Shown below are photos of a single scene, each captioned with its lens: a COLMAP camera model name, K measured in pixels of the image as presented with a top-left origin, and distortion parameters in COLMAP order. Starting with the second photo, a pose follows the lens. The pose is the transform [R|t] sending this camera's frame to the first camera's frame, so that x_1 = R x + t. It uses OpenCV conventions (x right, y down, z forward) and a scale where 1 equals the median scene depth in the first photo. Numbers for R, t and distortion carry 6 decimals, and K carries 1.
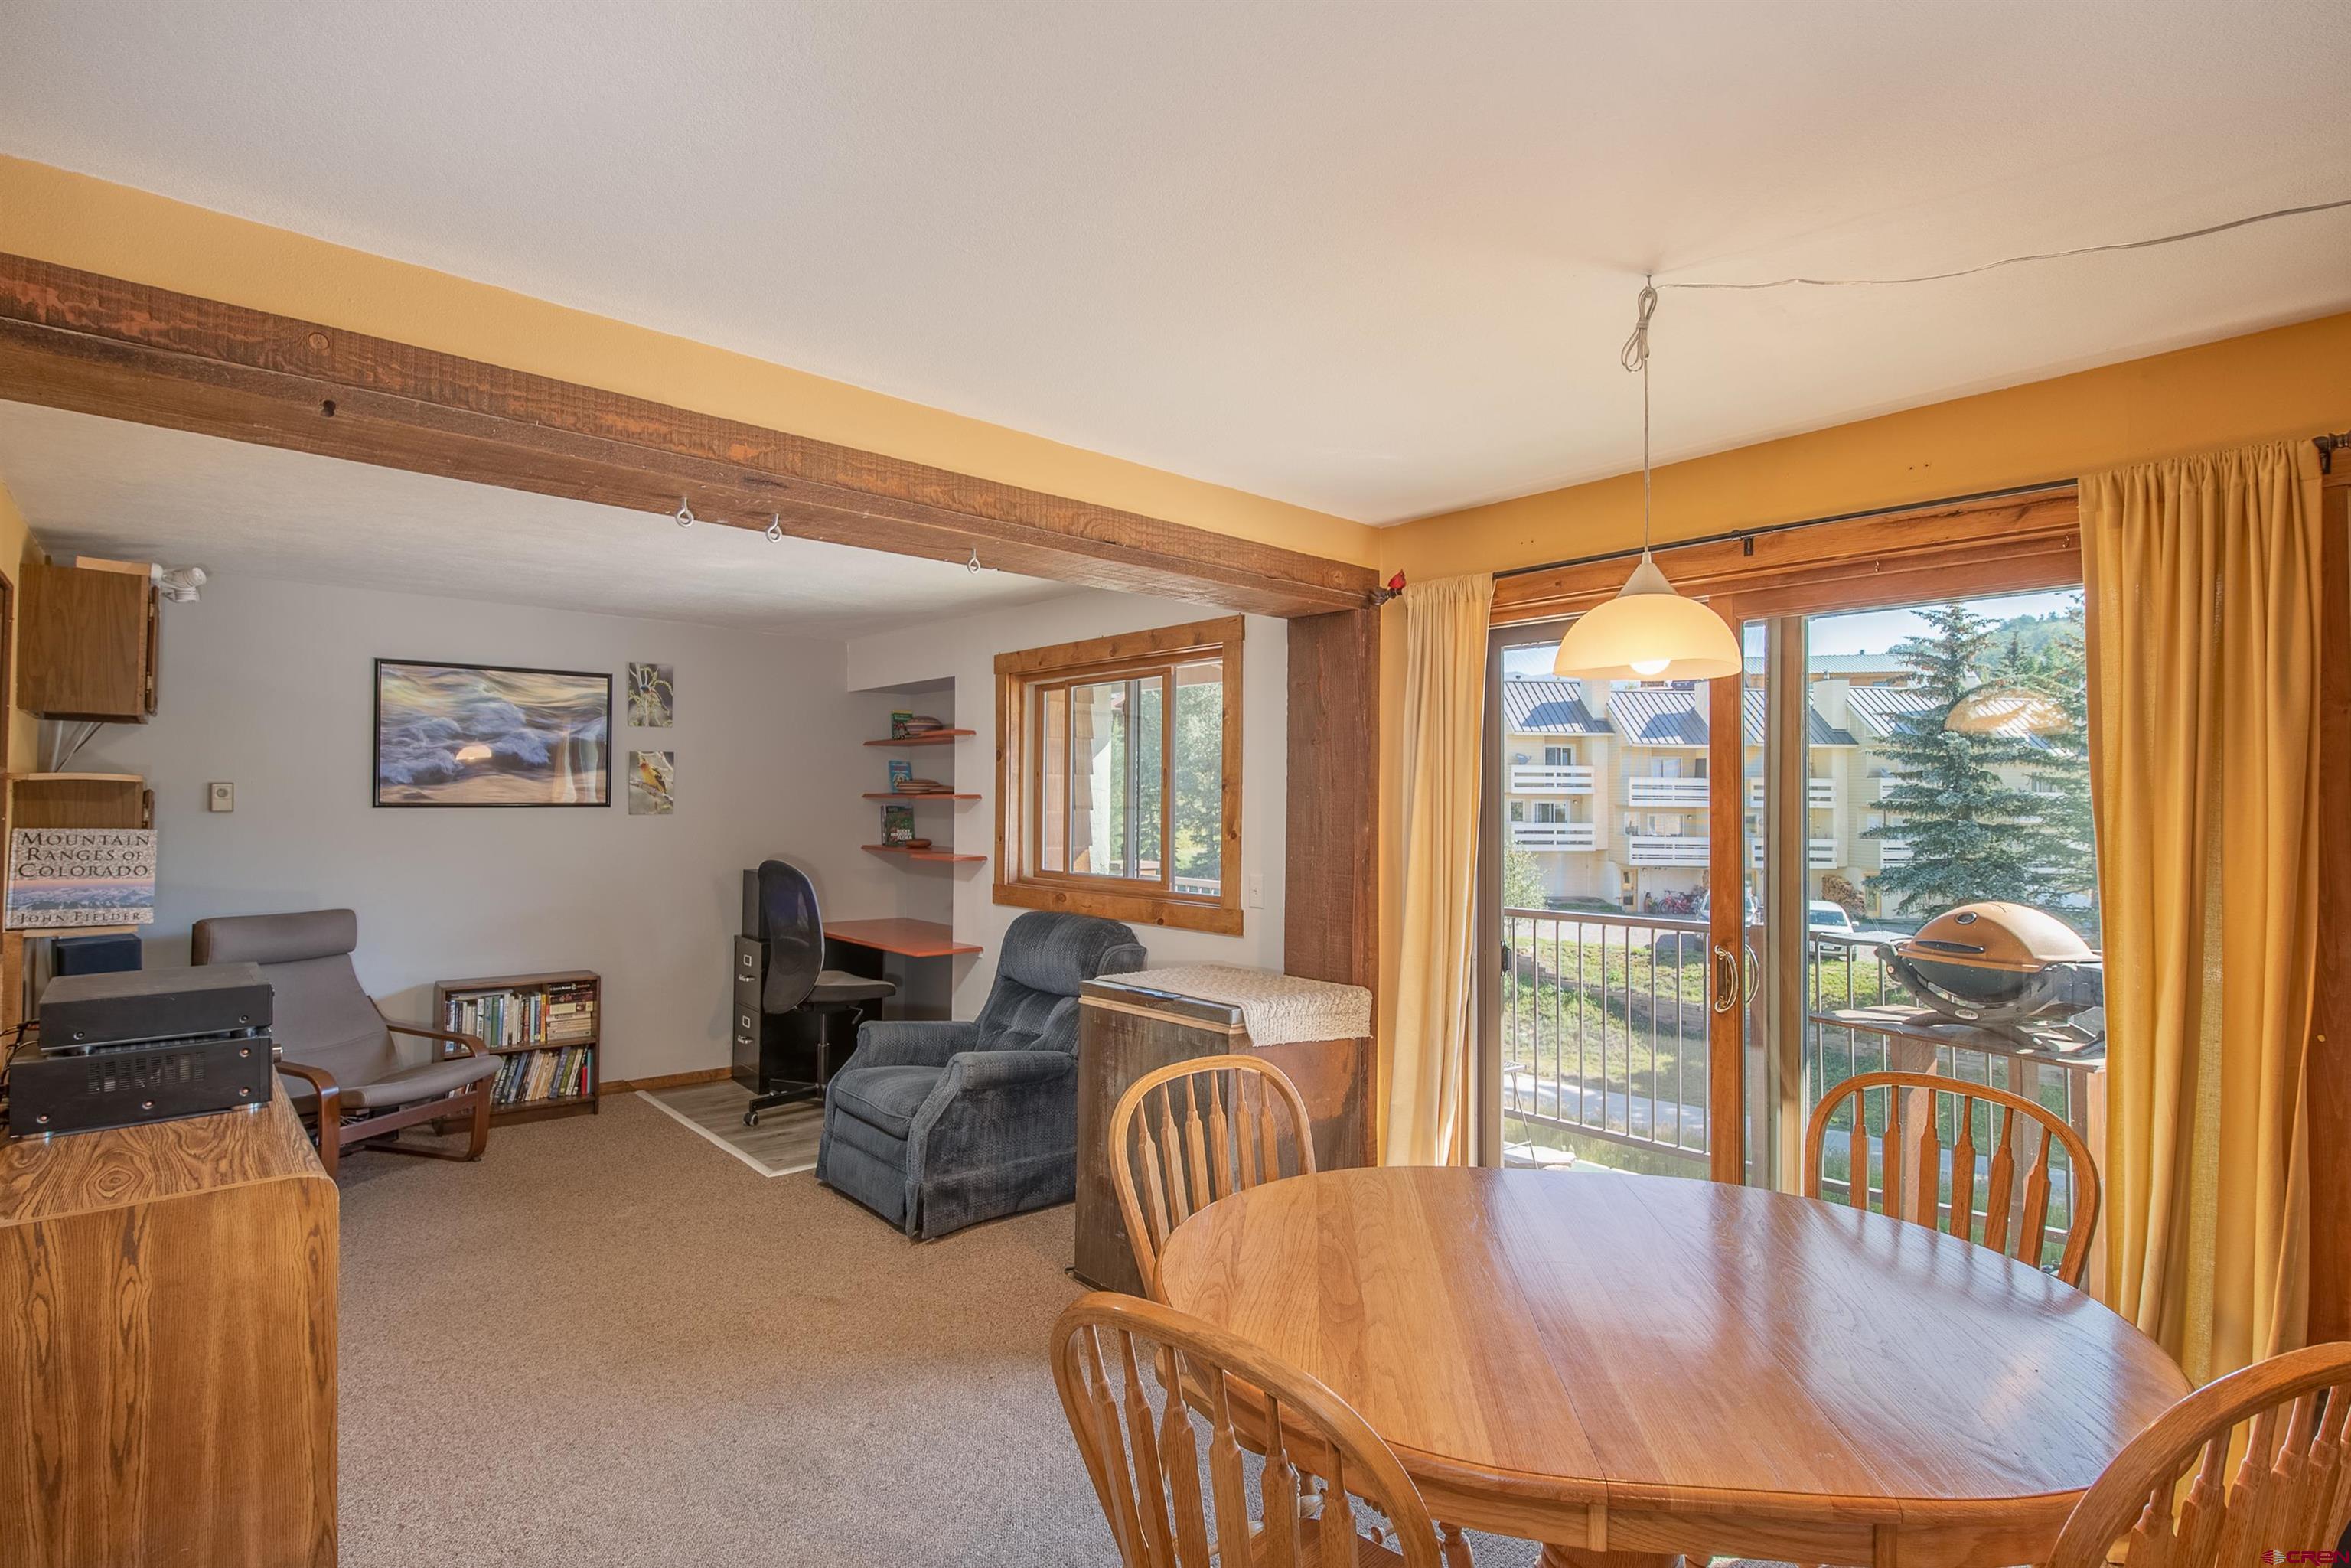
lens RADIAL K [[1130.9, 0, 1167.0], [0, 1130.9, 786.2], [0, 0, 1]] dist [-0.005279, -0.001480]
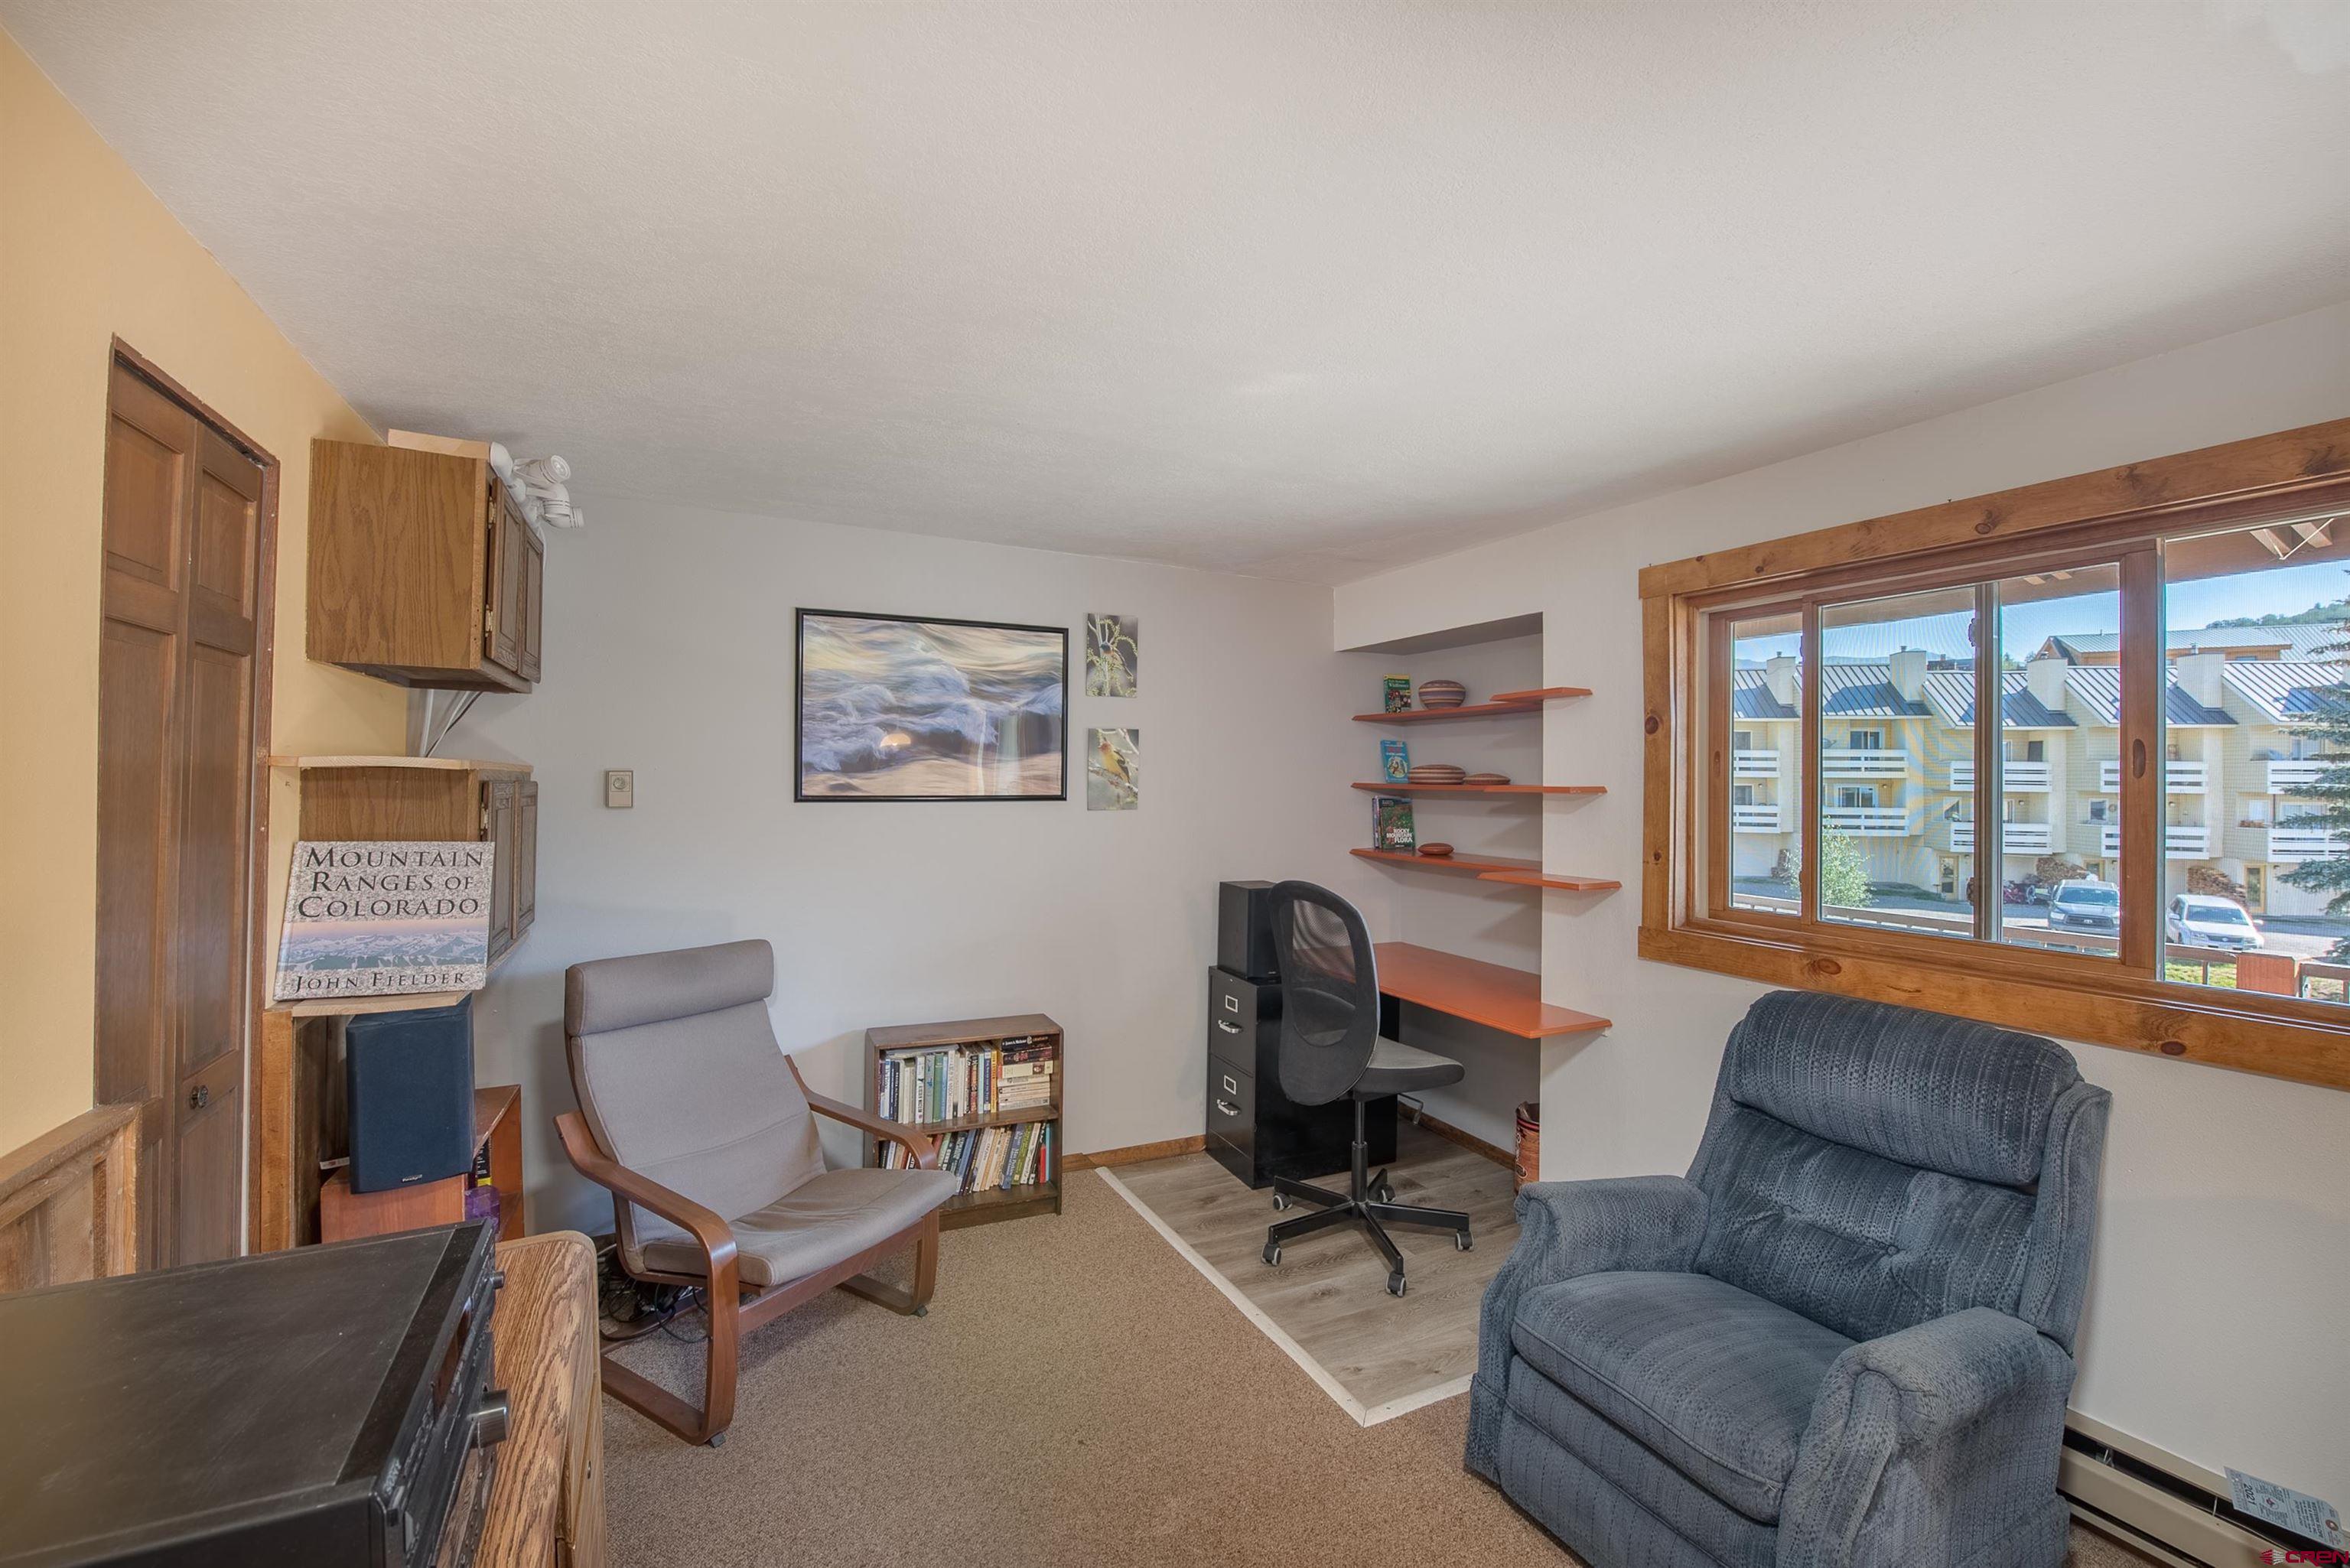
lens RADIAL K [[966.3, 0, 1179.5], [0, 966.3, 773.9], [0, 0, 1]] dist [-0.001412, -0.011135]
pose [[0.967466, -0.000666, -0.253002, -0.271287], [0.001438, 0.999995, 0.002866, -0.001745], [0.252999, -0.003137, 0.967462, 0.410809]]
